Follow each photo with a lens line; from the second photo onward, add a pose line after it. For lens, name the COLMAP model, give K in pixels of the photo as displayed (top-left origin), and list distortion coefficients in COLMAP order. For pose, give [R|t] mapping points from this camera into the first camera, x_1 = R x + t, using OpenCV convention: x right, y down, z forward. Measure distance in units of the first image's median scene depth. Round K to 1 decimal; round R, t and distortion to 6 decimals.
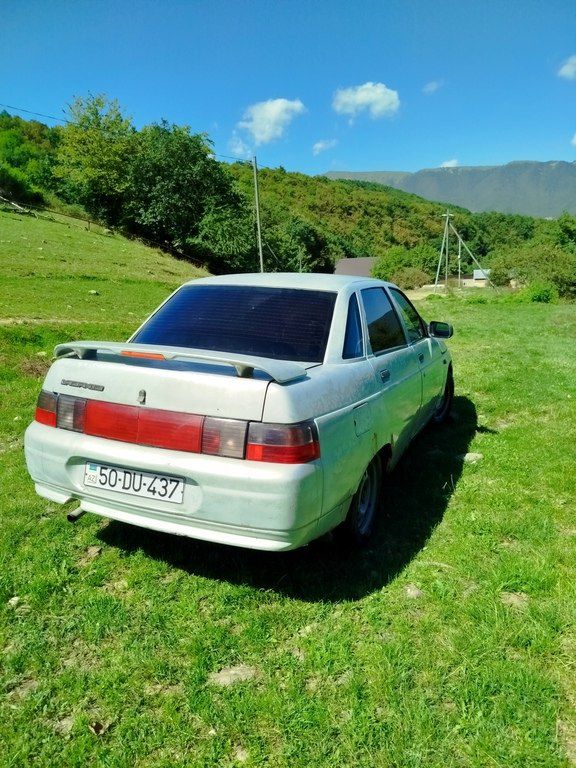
lens RADIAL K [[541.5, 0, 288.0], [0, 541.5, 384.0], [0, 0, 1]] dist [0.034144, -0.047167]
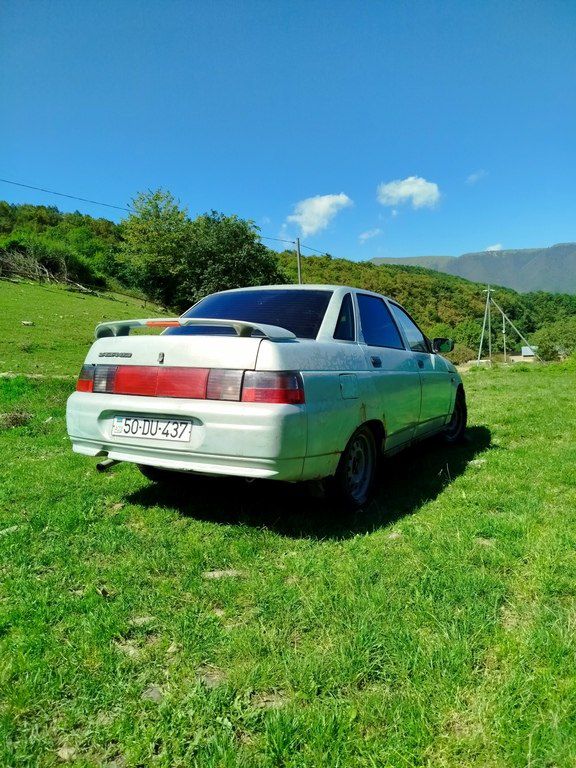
lens RADIAL K [[541.5, 0, 288.0], [0, 541.5, 384.0], [0, 0, 1]] dist [0.034144, -0.047167]
pose [[0.996194, -0.004315, -0.087057, 0.082280], [-0.008588, 0.989055, -0.147300, 0.176259], [0.086739, 0.147487, 0.985253, -0.113297]]
